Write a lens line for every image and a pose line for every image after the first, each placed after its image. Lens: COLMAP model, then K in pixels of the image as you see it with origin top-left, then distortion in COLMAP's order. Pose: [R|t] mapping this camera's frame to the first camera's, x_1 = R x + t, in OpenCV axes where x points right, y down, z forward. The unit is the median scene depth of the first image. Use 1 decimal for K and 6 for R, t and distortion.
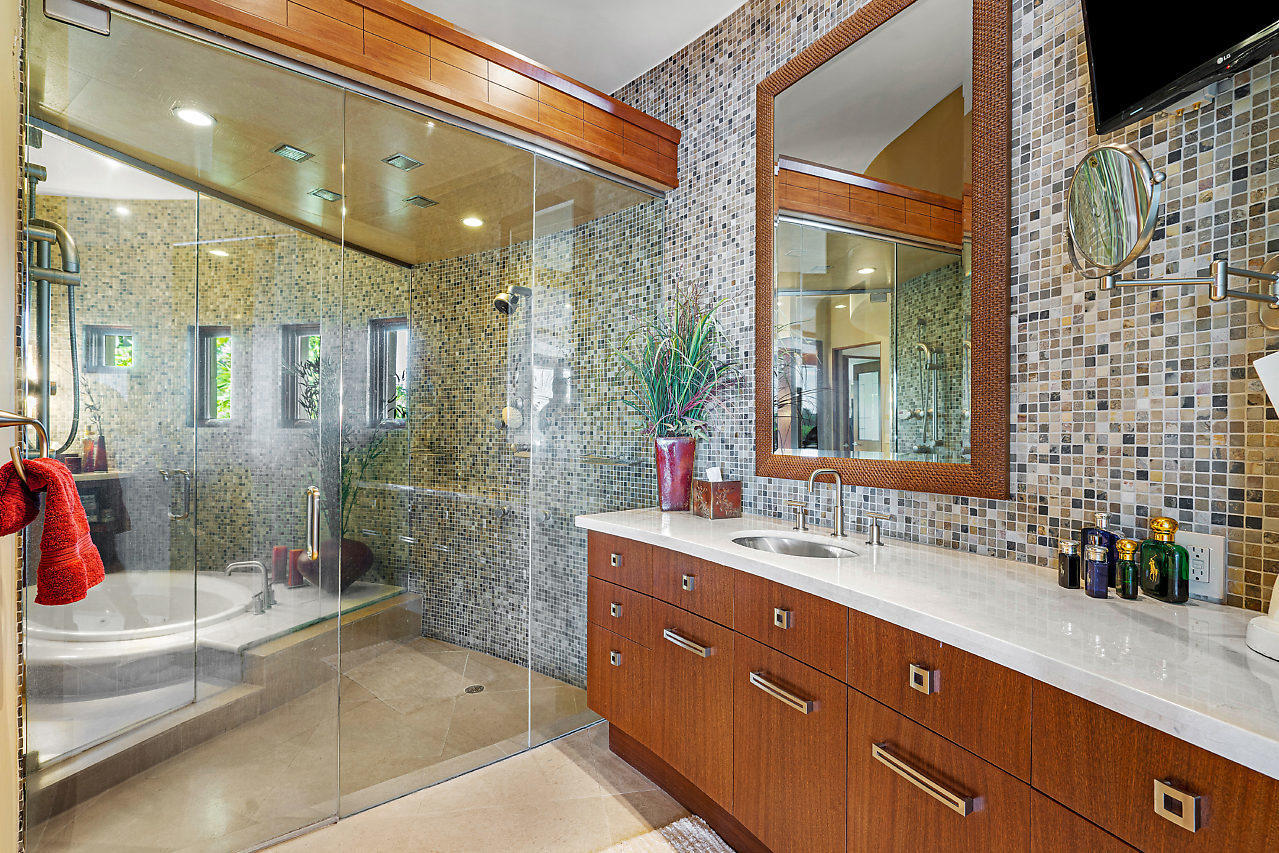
lens RADIAL K [[592.3, 0, 628.6], [0, 592.3, 433.3], [0, 0, 1]] dist [-0.005877, 0.003289]
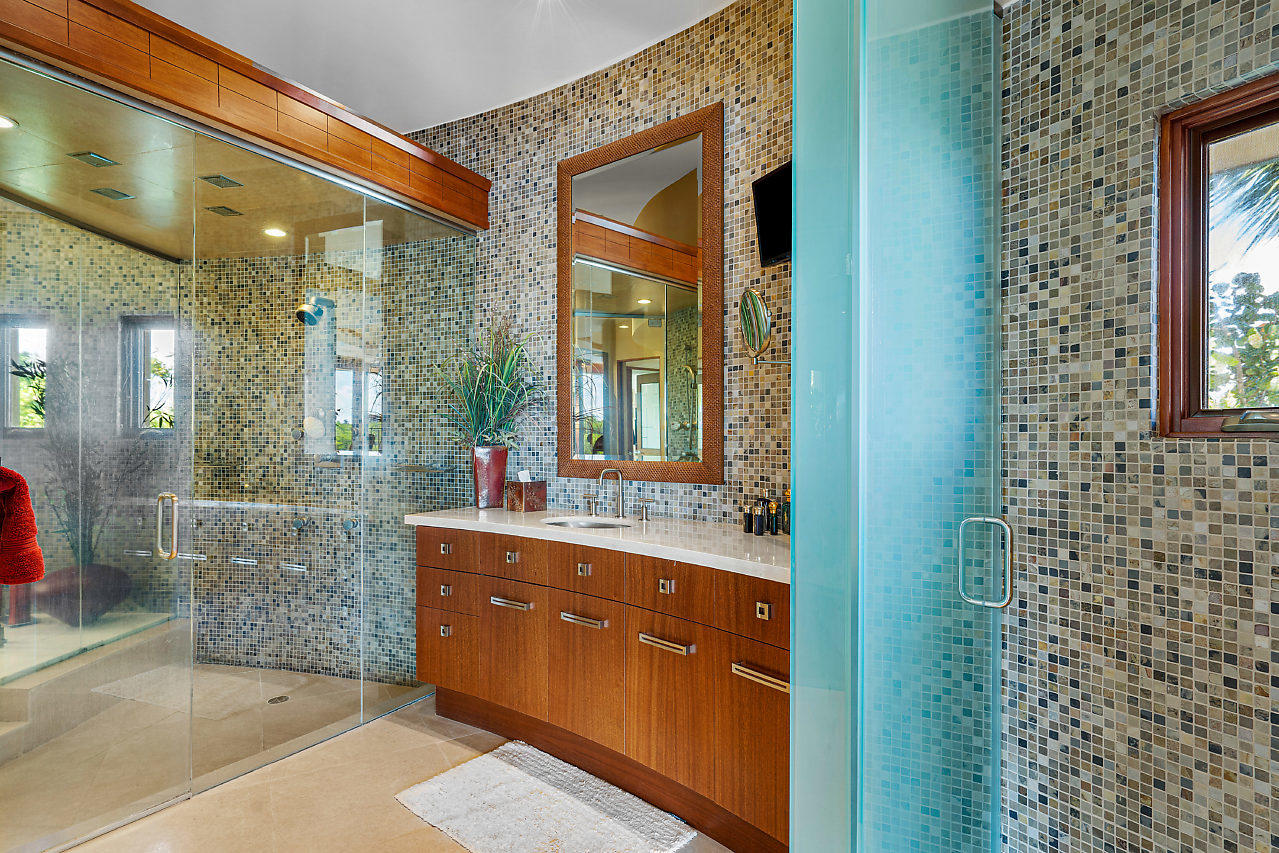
lens RADIAL K [[663.7, 0, 640.4], [0, 663.7, 443.2], [0, 0, 1]] dist [0.002404, -0.001675]
pose [[0.934180, -0.004532, 0.356772, -0.089467], [0.004126, 0.999990, 0.001900, -0.000474], [-0.356777, -0.000302, 0.934189, -0.270176]]
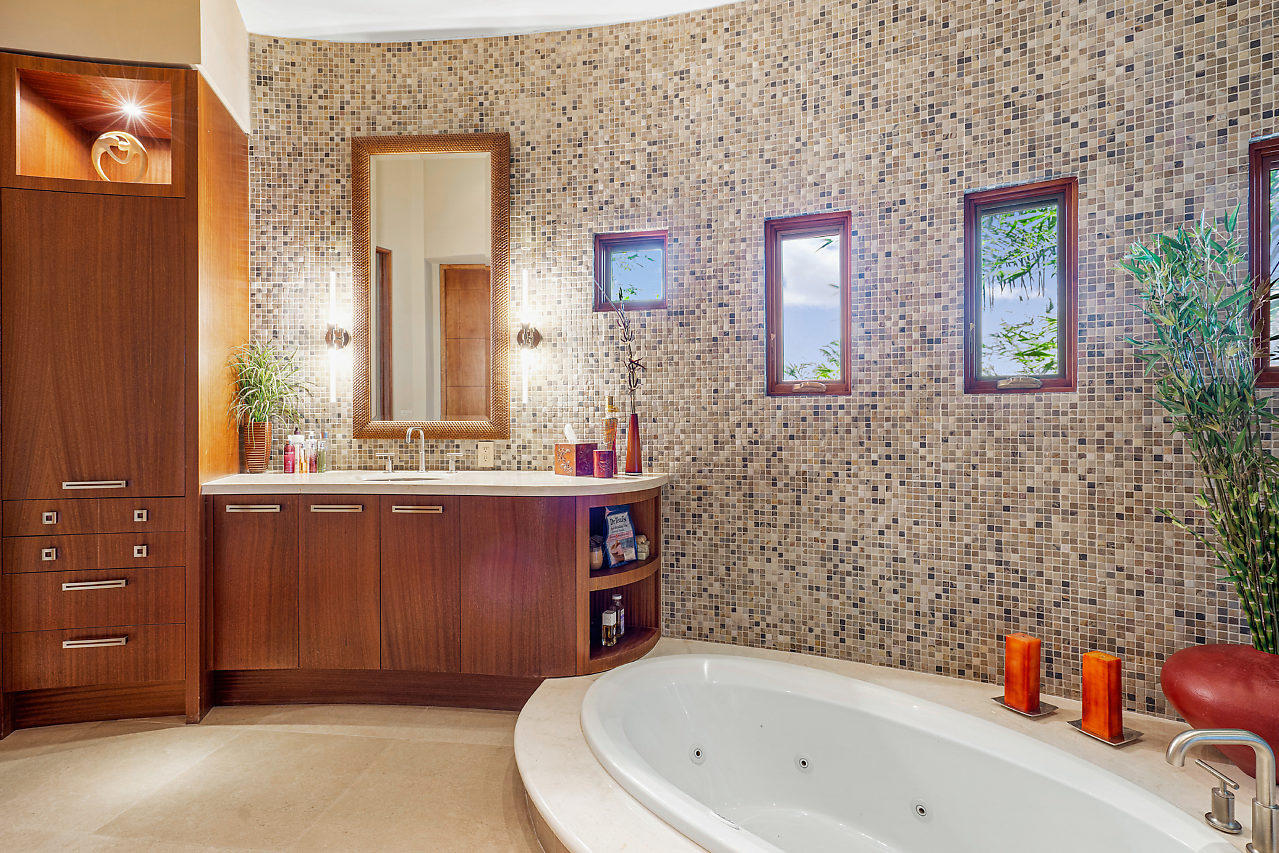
lens RADIAL K [[624.3, 0, 638.1], [0, 624.3, 414.9], [0, 0, 1]] dist [-0.006857, 0.004445]
pose [[0.953418, -0.010252, -0.301479, -0.976866], [0.010814, 0.999942, 0.000197, 0.008207], [0.301459, -0.003448, 0.953473, 0.559689]]
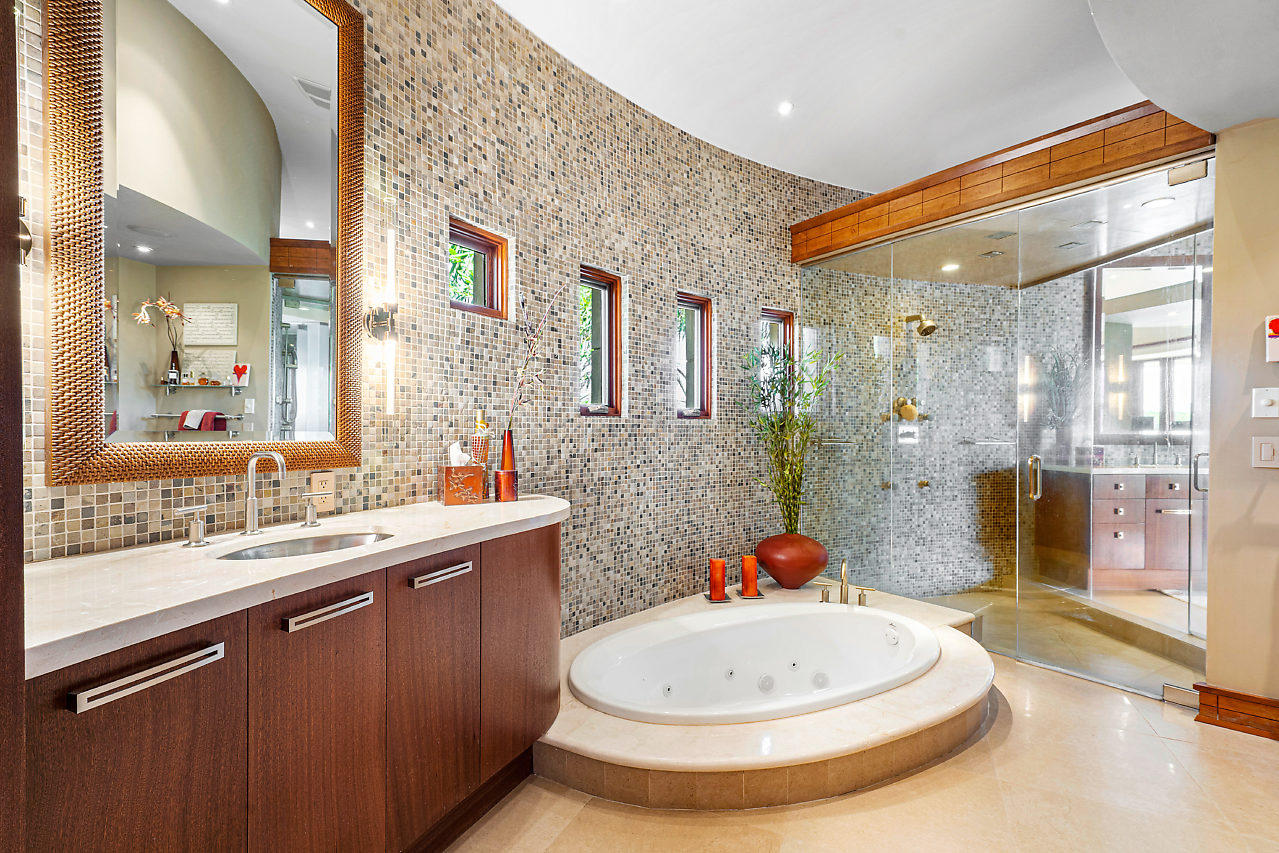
lens RADIAL K [[592.3, 0, 633.5], [0, 592.3, 441.3], [0, 0, 1]] dist [-0.005877, 0.003289]
pose [[0.574894, -0.021019, 0.817958, -1.793405], [0.004486, 0.999736, 0.022538, 0.004555], [-0.818215, -0.009288, 0.574837, 0.818031]]
